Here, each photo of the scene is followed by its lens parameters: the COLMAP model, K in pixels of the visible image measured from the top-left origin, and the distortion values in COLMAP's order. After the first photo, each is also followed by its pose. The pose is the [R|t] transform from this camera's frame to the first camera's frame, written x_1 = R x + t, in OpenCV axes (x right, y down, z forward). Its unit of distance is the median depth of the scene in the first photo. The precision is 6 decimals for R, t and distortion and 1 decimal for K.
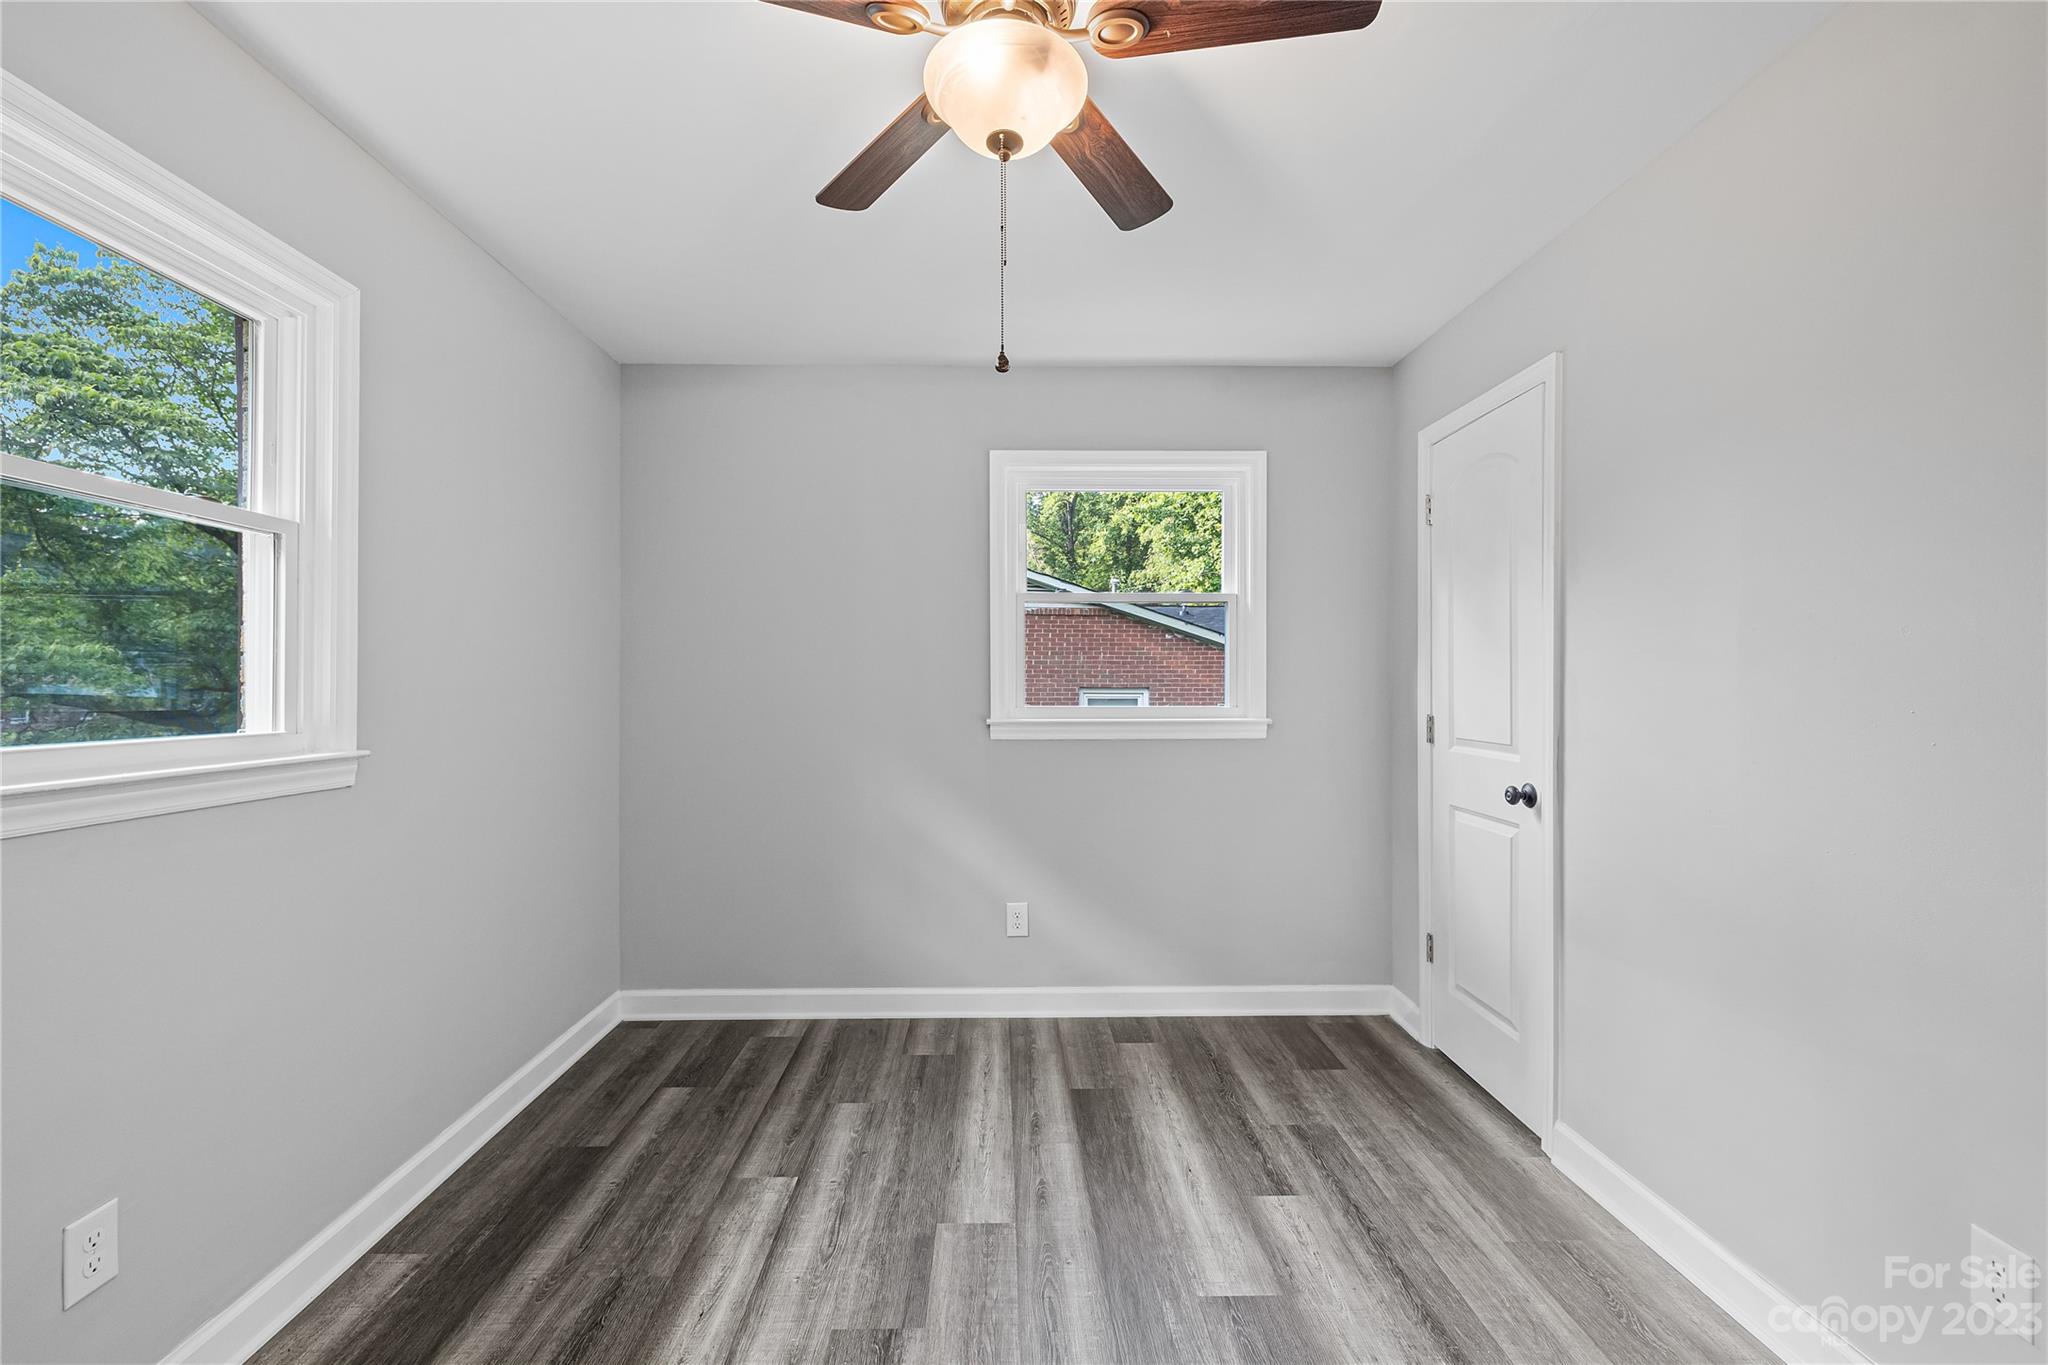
lens RADIAL K [[887.0, 0, 1024.0], [0, 887.0, 682.5], [0, 0, 1]] dist [-0.000396, -0.001133]
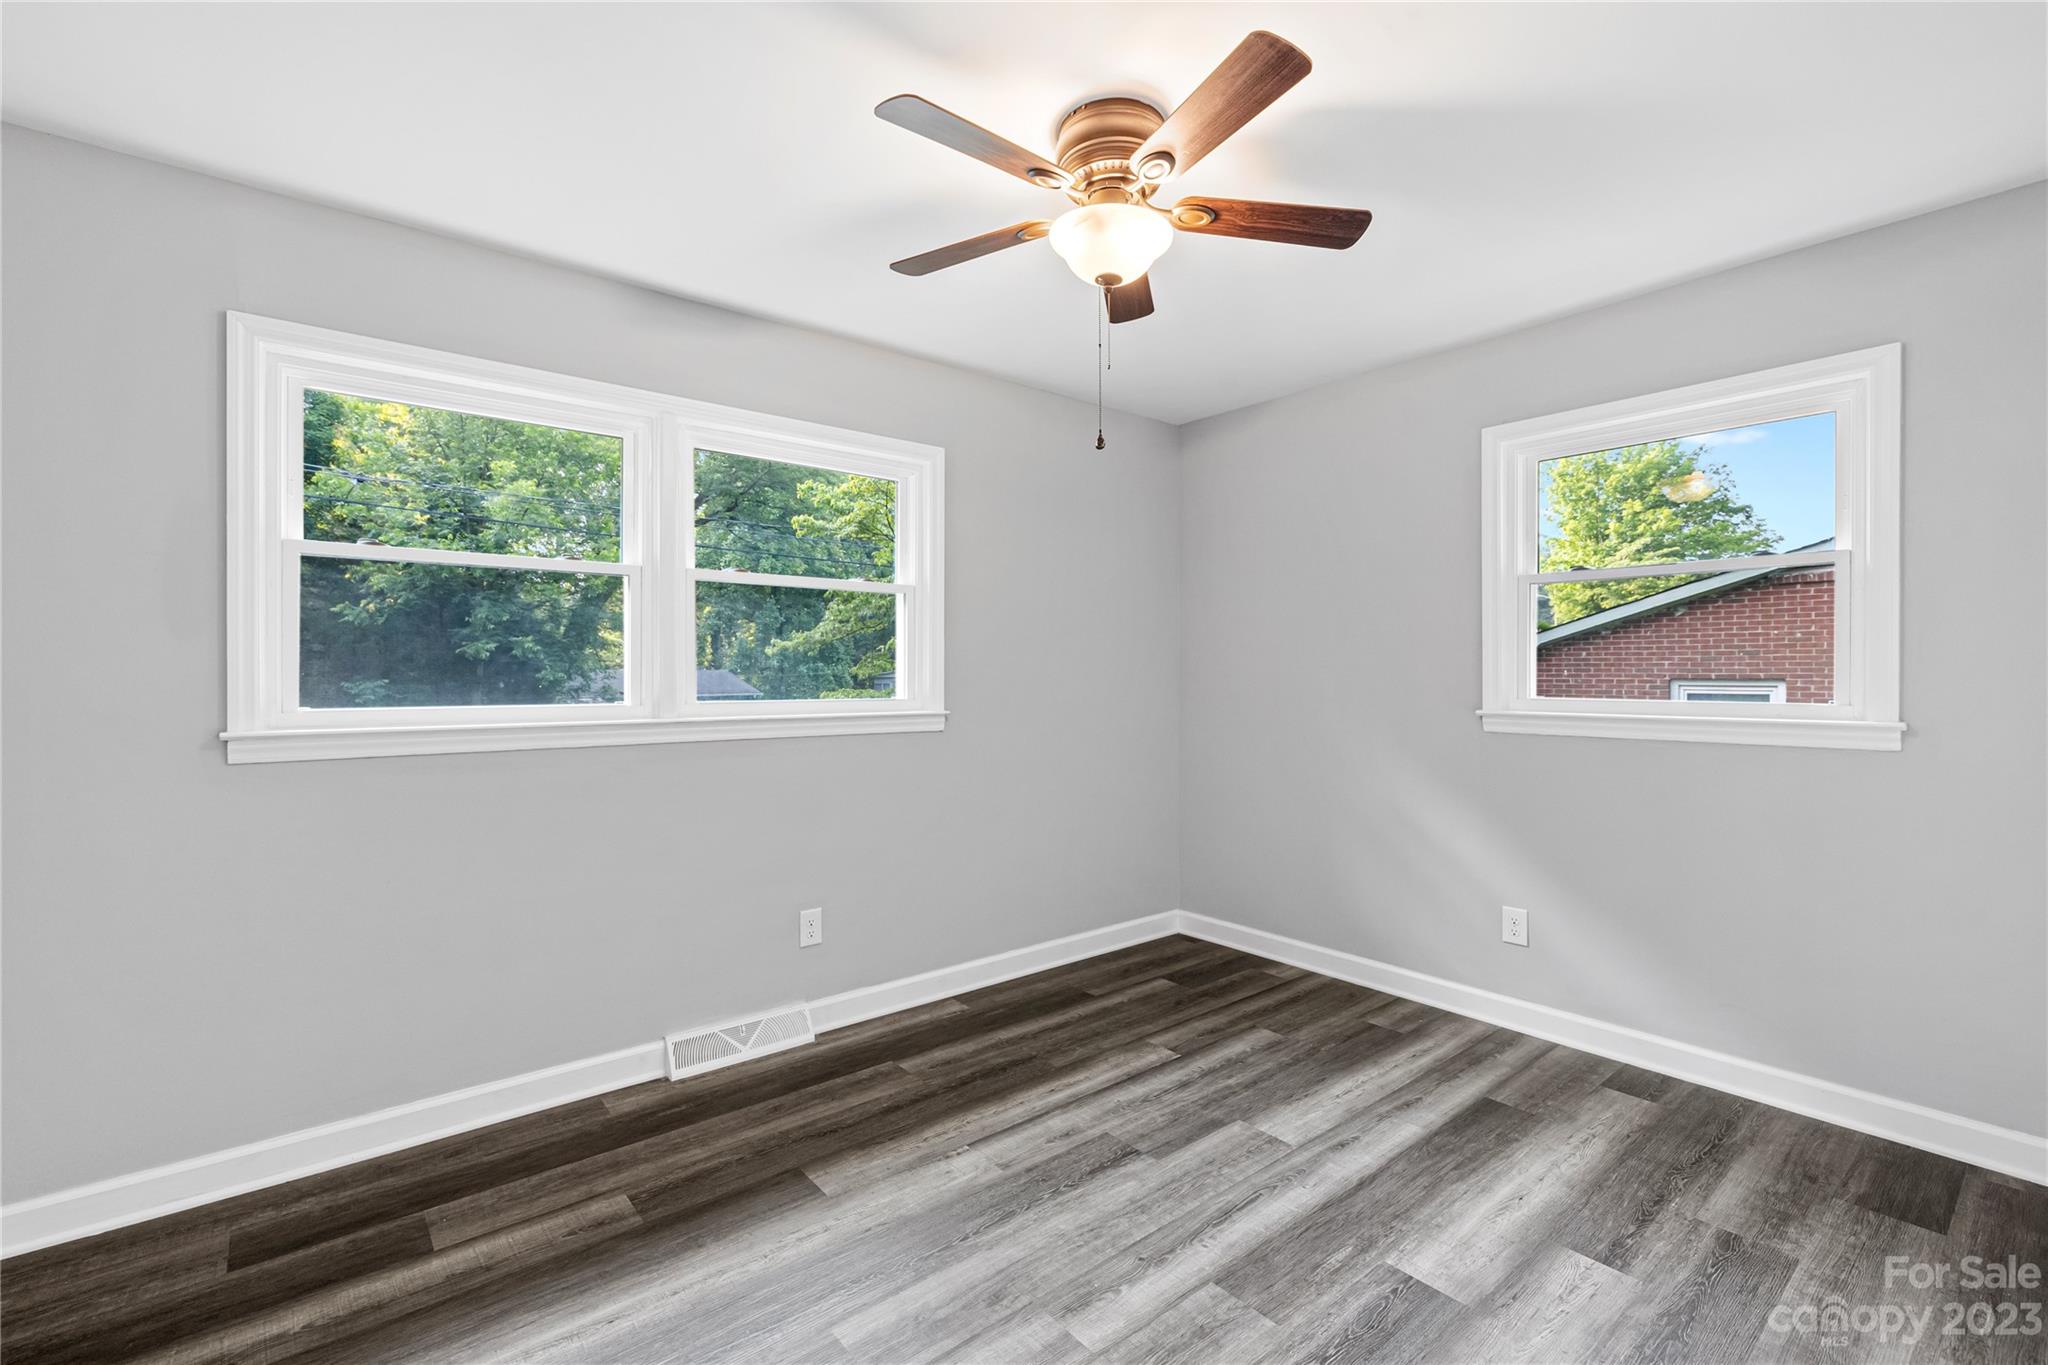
lens RADIAL K [[895.8, 0, 1024.0], [0, 895.8, 682.5], [0, 0, 1]] dist [0.001688, 0.000195]
pose [[0.618666, 0.008249, -0.785611, 0.546240], [-0.000612, 0.999950, 0.010018, 0.002409], [0.785654, -0.005717, 0.618640, 0.015412]]
